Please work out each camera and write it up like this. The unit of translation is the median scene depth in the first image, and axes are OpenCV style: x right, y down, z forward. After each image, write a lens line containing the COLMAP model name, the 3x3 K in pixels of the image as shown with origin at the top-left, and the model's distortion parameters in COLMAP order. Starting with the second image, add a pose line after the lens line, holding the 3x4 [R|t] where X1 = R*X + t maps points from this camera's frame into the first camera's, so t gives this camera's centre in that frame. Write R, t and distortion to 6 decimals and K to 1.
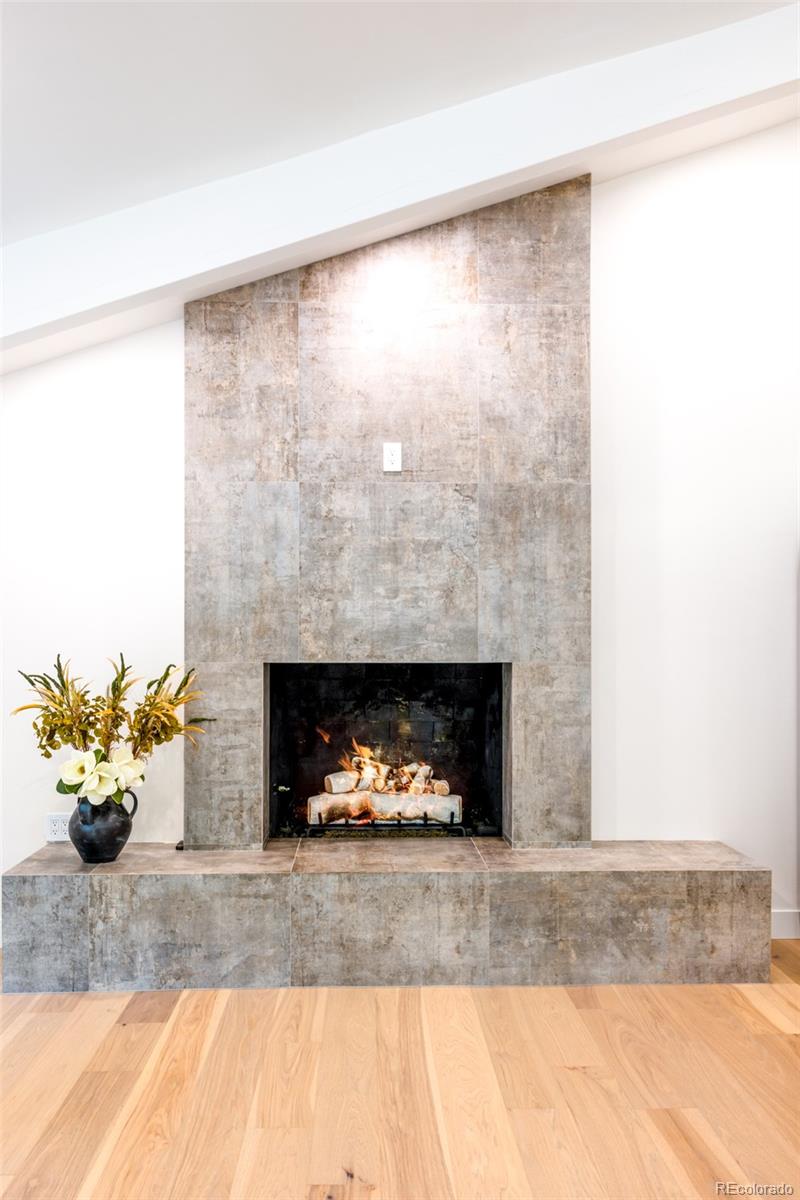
lens RADIAL K [[984.3, 0, 388.2], [0, 984.3, 638.1], [0, 0, 1]] dist [0.003044, 0.010626]
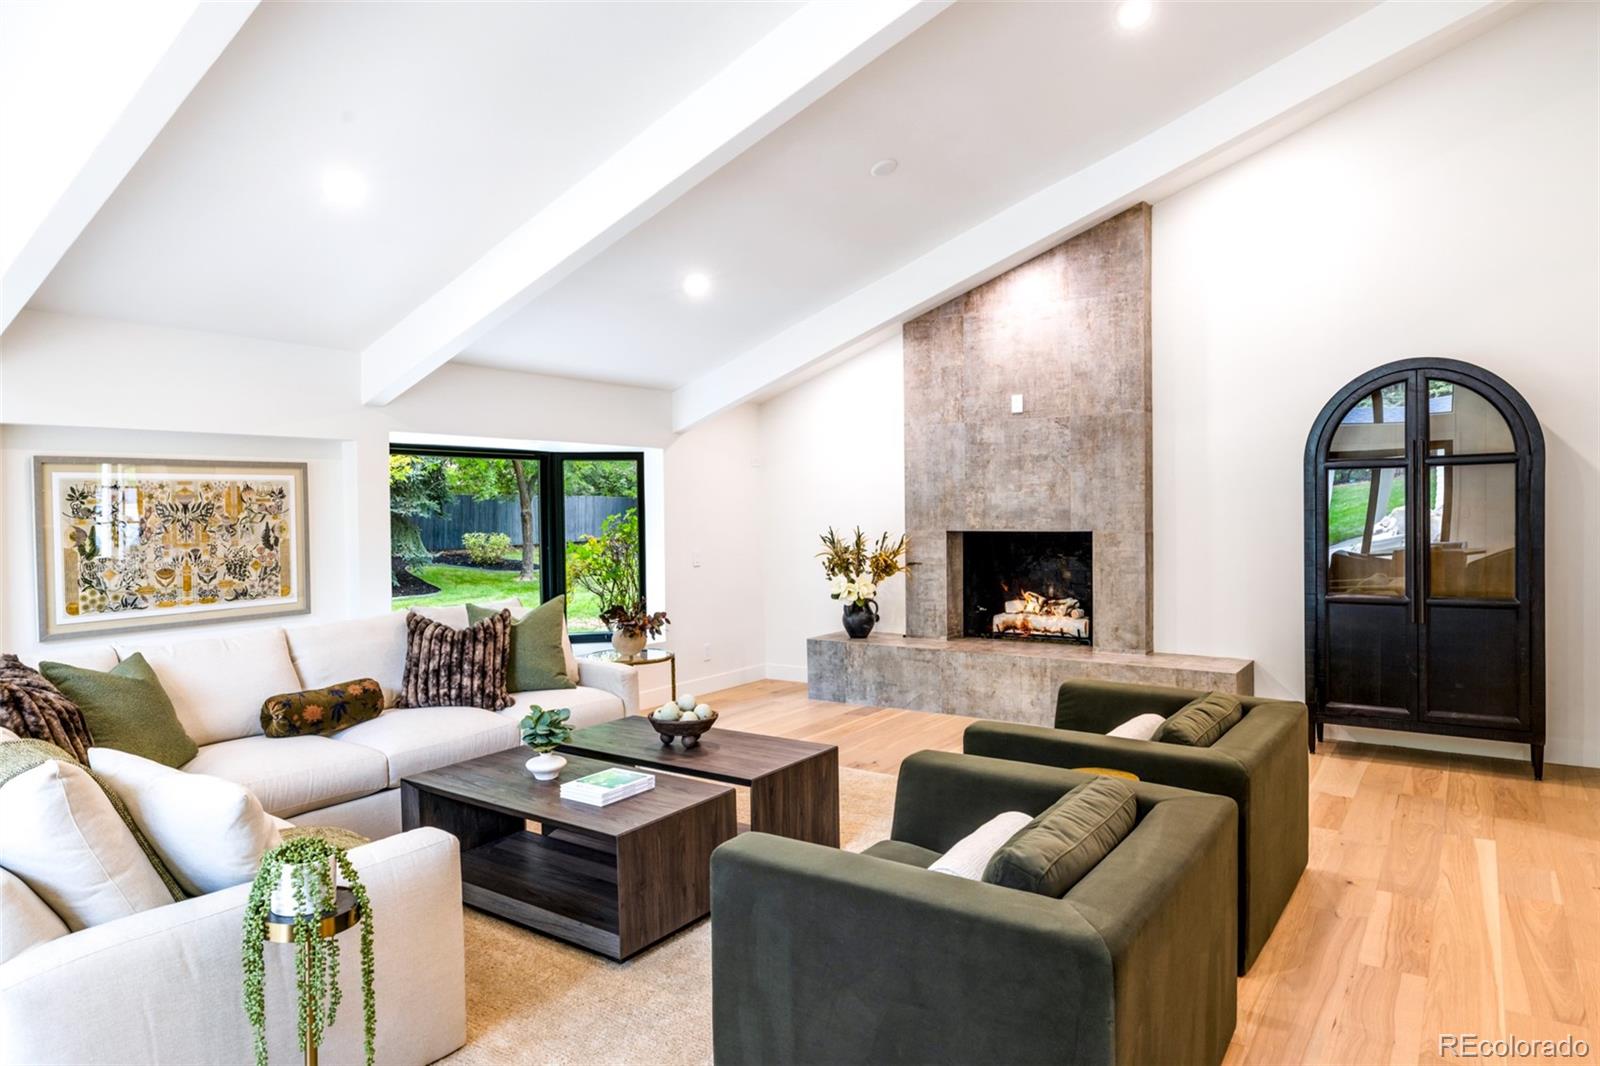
lens RADIAL K [[989.1, 0, 800.1], [0, 989.1, 531.1], [0, 0, 1]] dist [-0.001342, -0.000484]
pose [[0.805014, 0.003882, -0.593244, 0.681325], [0.014503, 0.999551, 0.026221, -0.022931], [0.593079, -0.029712, 0.804596, -0.522776]]
